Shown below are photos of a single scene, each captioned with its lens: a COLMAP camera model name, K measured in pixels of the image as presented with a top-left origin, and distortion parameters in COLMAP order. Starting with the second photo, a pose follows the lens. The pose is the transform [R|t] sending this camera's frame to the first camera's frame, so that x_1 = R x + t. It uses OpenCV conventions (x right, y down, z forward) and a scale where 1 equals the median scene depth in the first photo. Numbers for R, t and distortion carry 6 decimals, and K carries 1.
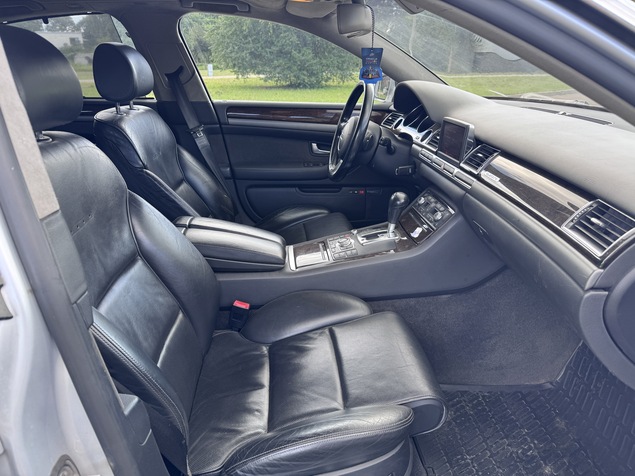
lens RADIAL K [[448.9, 0, 318.9], [0, 448.9, 222.4], [0, 0, 1]] dist [-0.001629, -0.007300]
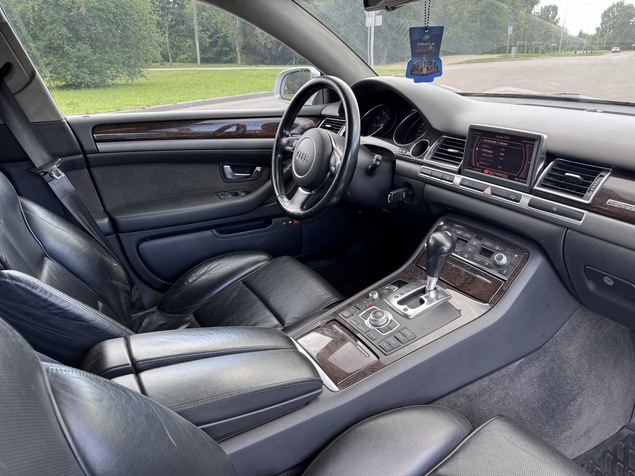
lens RADIAL K [[448.9, 0, 318.9], [0, 448.9, 222.4], [0, 0, 1]] dist [-0.001629, -0.007300]
pose [[0.904708, -0.157274, 0.395939, -0.187201], [0.153246, 0.987295, 0.042009, -0.098641], [-0.397515, 0.022670, 0.917315, 0.288844]]
